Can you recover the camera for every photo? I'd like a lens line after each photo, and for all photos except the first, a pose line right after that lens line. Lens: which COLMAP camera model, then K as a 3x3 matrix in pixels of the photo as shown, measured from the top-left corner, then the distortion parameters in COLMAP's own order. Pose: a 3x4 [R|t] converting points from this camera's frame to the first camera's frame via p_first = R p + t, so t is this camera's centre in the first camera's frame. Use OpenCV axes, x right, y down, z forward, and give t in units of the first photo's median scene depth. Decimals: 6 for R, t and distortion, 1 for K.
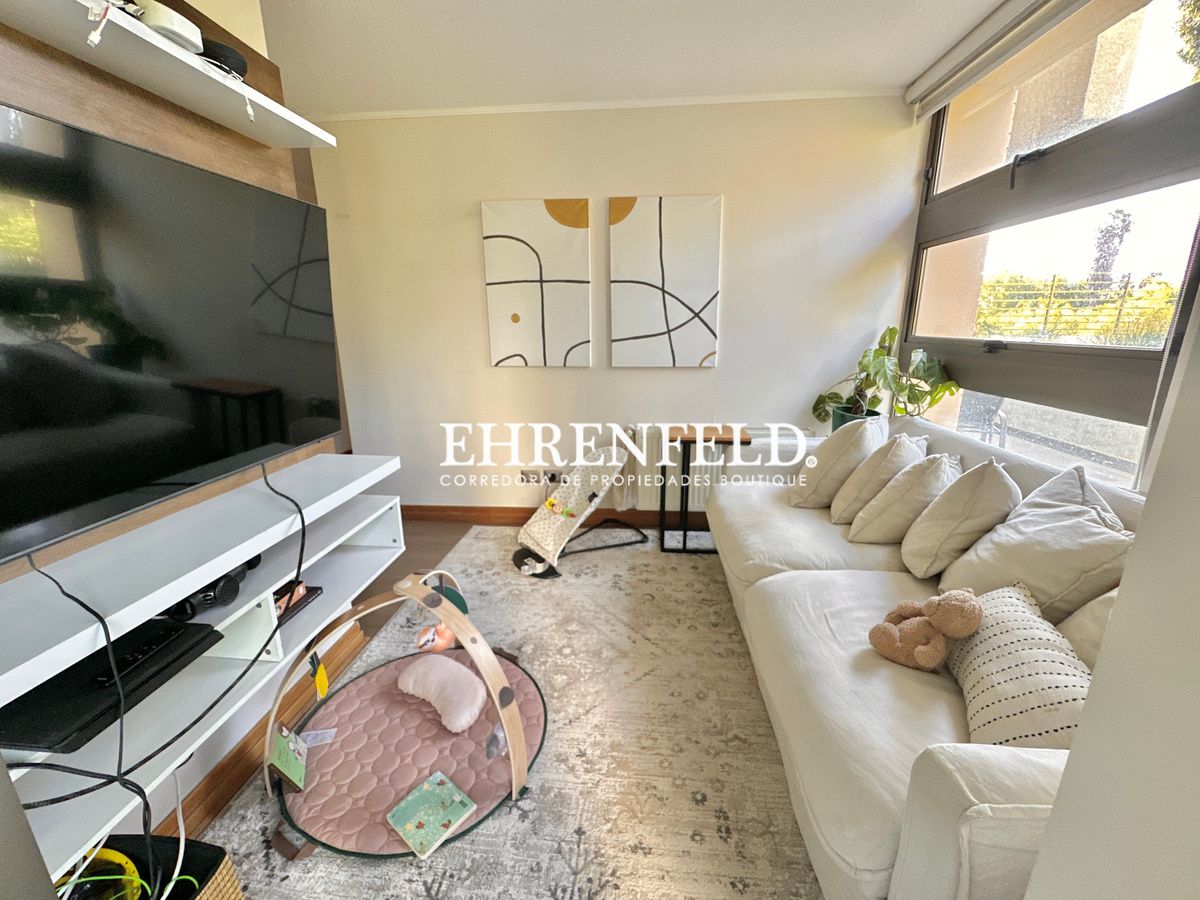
lens RADIAL K [[481.1, 0, 597.3], [0, 481.1, 446.8], [0, 0, 1]] dist [-0.002168, 0.000000]
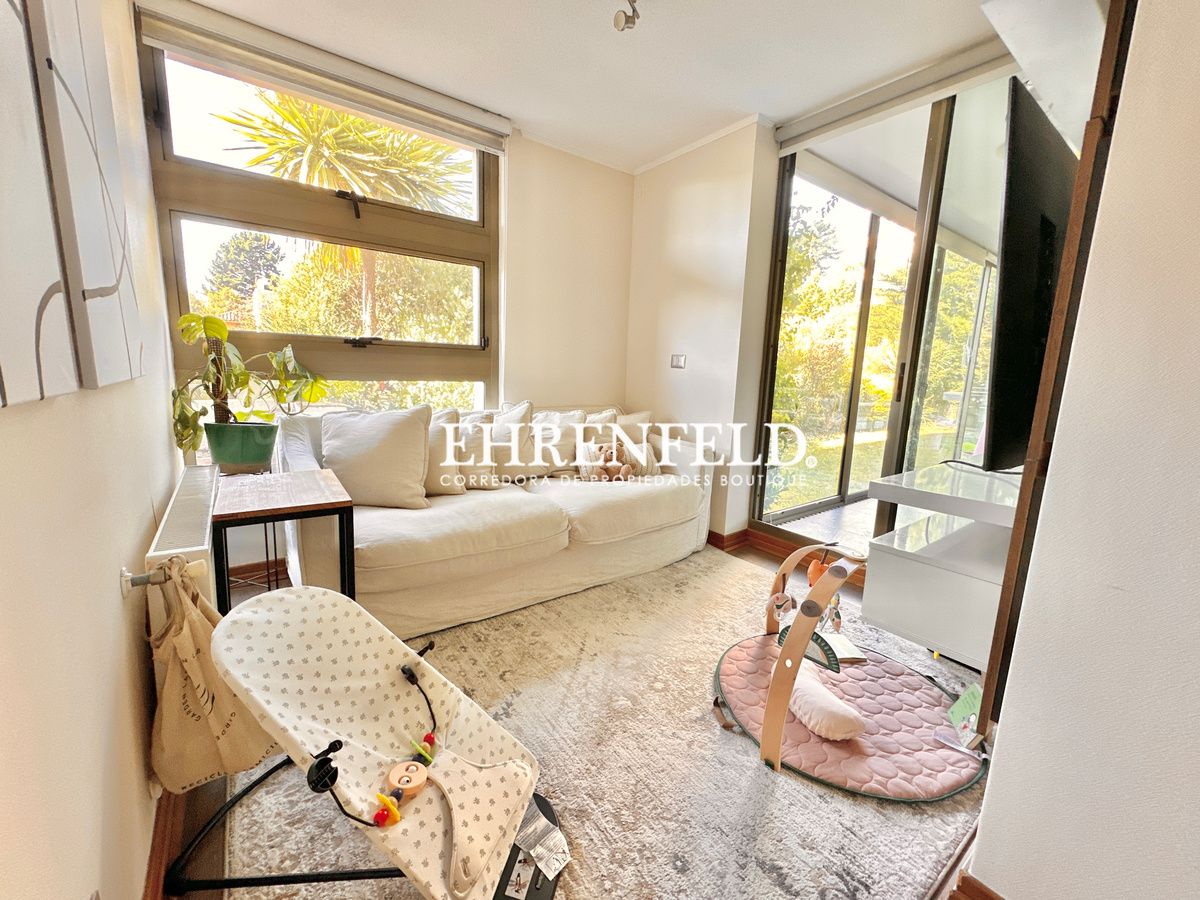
lens RADIAL K [[481.1, 0, 597.3], [0, 481.1, 446.8], [0, 0, 1]] dist [-0.002168, 0.000000]
pose [[-0.665350, -0.132399, 0.734697, -0.561635], [0.163661, 0.934337, 0.316589, -0.259914], [-0.728371, 0.330884, -0.599993, 1.451898]]
